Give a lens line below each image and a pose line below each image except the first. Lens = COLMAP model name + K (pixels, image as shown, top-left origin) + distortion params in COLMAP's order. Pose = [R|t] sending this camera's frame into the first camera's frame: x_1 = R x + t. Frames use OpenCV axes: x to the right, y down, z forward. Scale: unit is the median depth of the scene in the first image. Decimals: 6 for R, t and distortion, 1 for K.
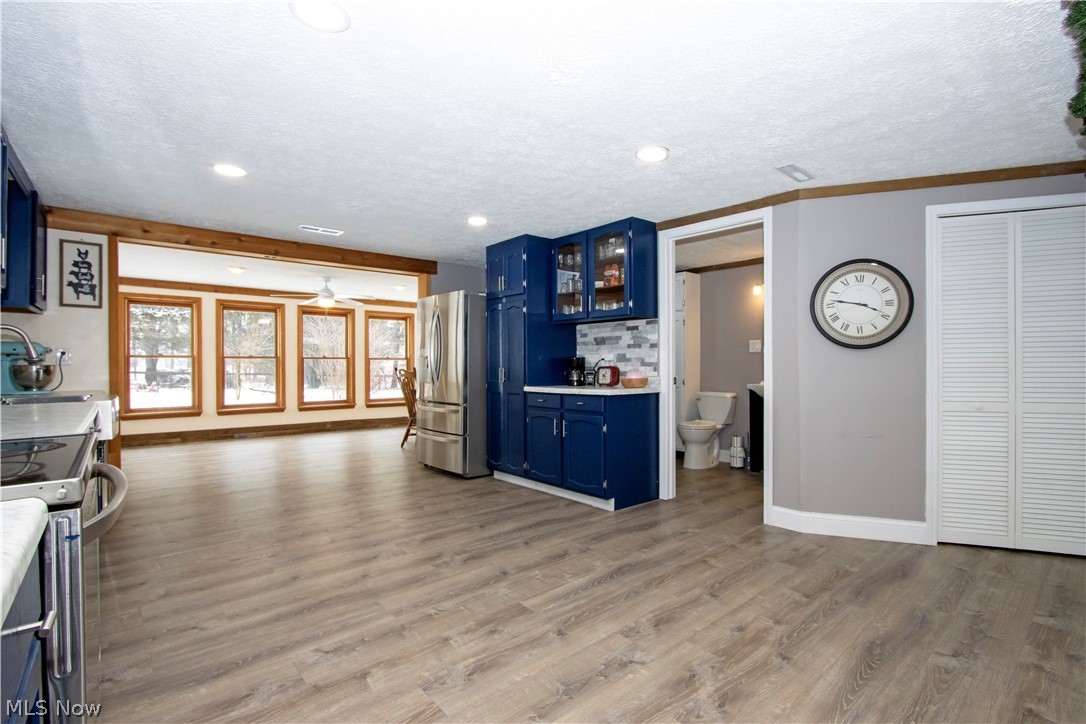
lens RADIAL K [[507.6, 0, 533.3], [0, 507.6, 364.0], [0, 0, 1]] dist [-0.019781, 0.002911]
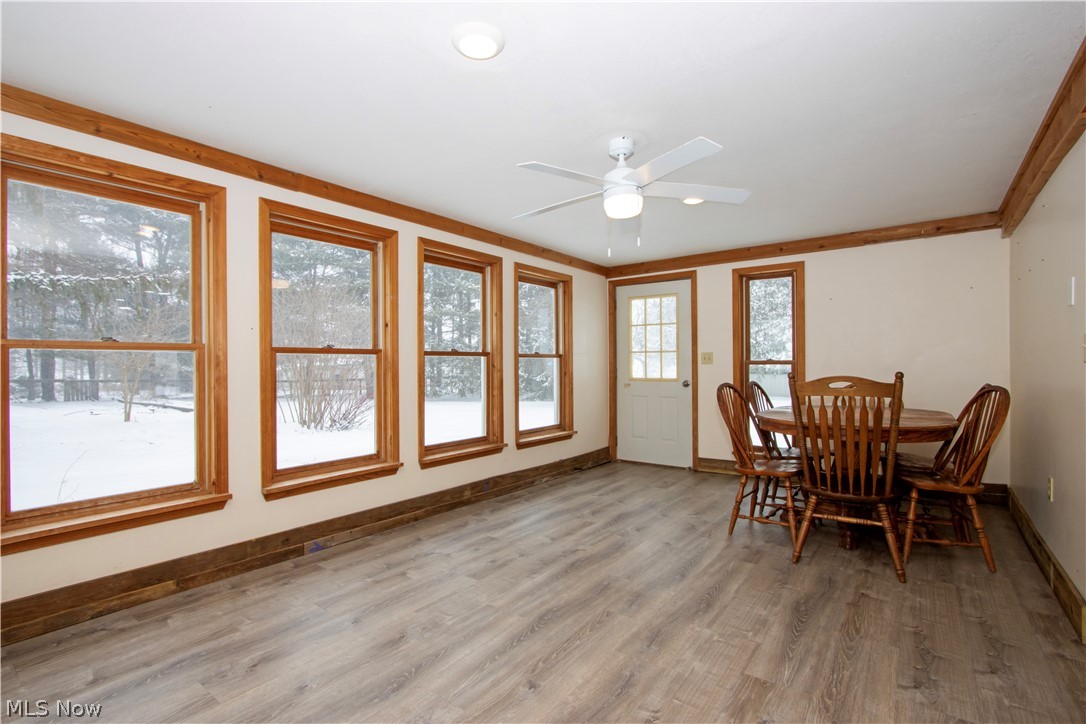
lens RADIAL K [[507.6, 0, 535.7], [0, 507.6, 362.6], [0, 0, 1]] dist [-0.019781, 0.002911]
pose [[0.970118, -0.002343, 0.242624, -0.922160], [0.003884, 0.999975, -0.005870, -0.000321], [-0.242604, 0.006637, 0.970103, 1.023622]]
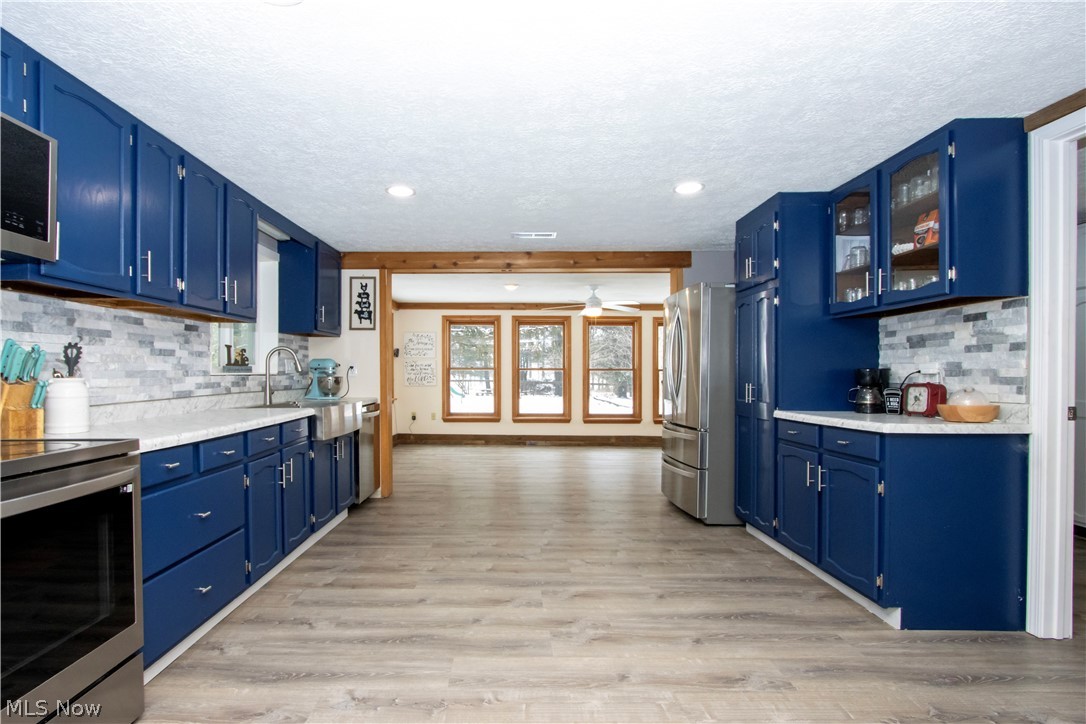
lens RADIAL K [[526.3, 0, 501.3], [0, 526.3, 379.5], [0, 0, 1]] dist [-0.018639, 0.001905]
pose [[0.751906, 0.009286, -0.659205, 0.188736], [-0.003232, 0.999941, 0.010398, -0.005190], [0.659262, -0.005688, 0.751892, 0.222215]]
